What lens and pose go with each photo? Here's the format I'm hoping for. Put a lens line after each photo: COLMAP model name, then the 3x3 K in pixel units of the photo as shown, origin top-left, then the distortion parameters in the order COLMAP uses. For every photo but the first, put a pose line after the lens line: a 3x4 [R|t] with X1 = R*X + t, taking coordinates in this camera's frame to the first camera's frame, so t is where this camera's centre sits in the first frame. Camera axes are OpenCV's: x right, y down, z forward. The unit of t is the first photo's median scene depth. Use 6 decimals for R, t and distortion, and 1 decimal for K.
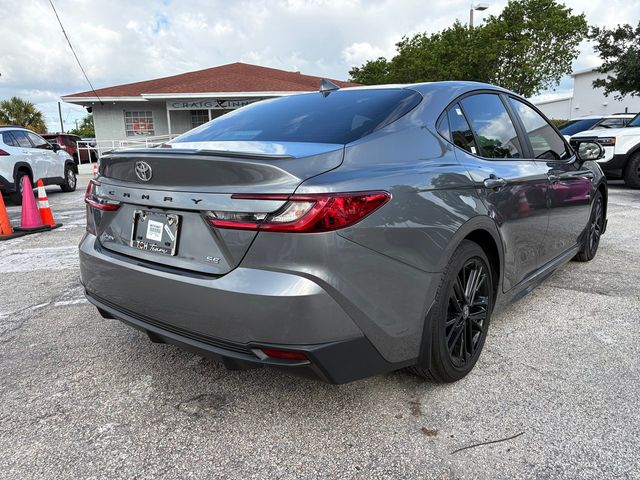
lens RADIAL K [[488.2, 0, 320.0], [0, 488.2, 238.4], [0, 0, 1]] dist [0.053602, -0.067224]
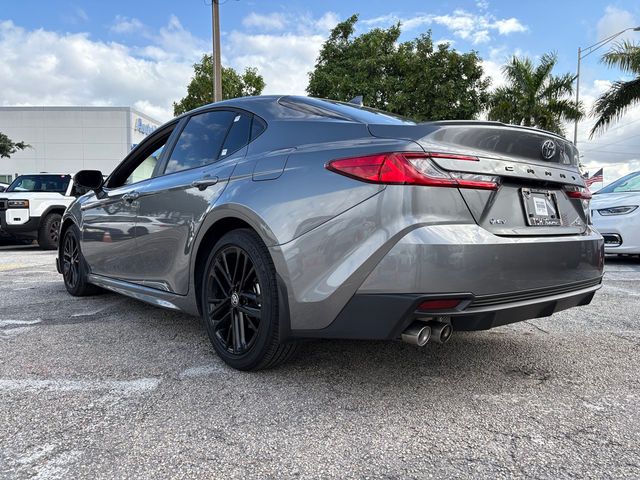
lens RADIAL K [[488.2, 0, 322.2], [0, 488.2, 236.8], [0, 0, 1]] dist [0.053602, -0.067224]
pose [[0.155737, -0.010369, 0.987744, -0.715600], [0.180885, 0.983336, -0.018197, -0.008939], [-0.971096, 0.181502, 0.155018, 0.638891]]
